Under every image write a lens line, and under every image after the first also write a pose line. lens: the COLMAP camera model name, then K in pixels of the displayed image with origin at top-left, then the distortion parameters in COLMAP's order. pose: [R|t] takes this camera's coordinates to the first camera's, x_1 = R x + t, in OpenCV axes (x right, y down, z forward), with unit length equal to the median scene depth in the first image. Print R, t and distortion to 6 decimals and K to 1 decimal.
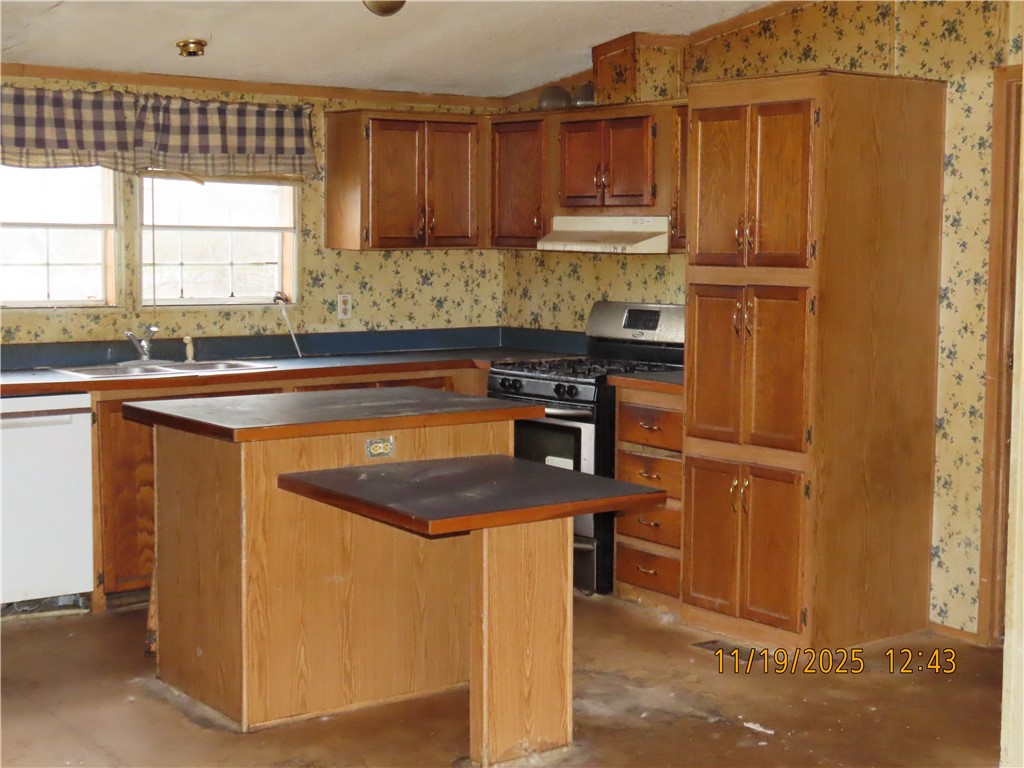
lens RADIAL K [[1567.8, 0, 512.7], [0, 1567.8, 382.7], [0, 0, 1]] dist [0.024783, 0.000000]
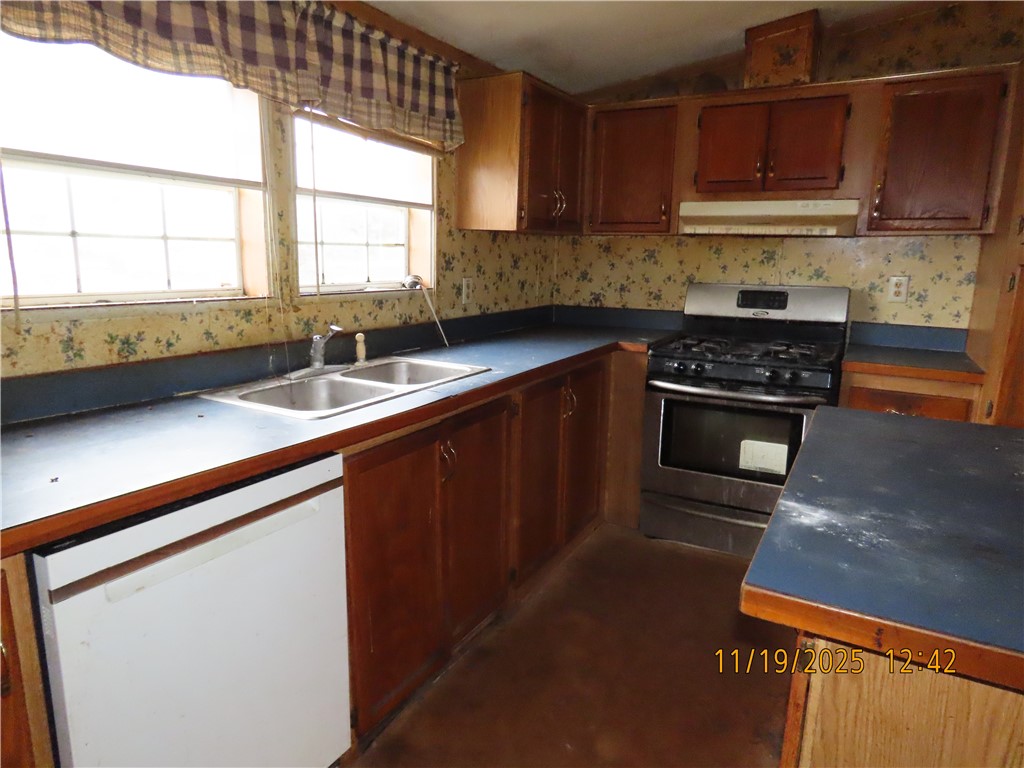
lens RADIAL K [[644.0, 0, 509.5], [0, 644.0, 382.7], [0, 0, 1]] dist [-0.005749, -0.001770]
pose [[0.919648, -0.069428, 0.386557, -0.264783], [0.027496, 0.993218, 0.112973, -0.039071], [-0.391779, -0.093267, 0.915320, 0.663895]]
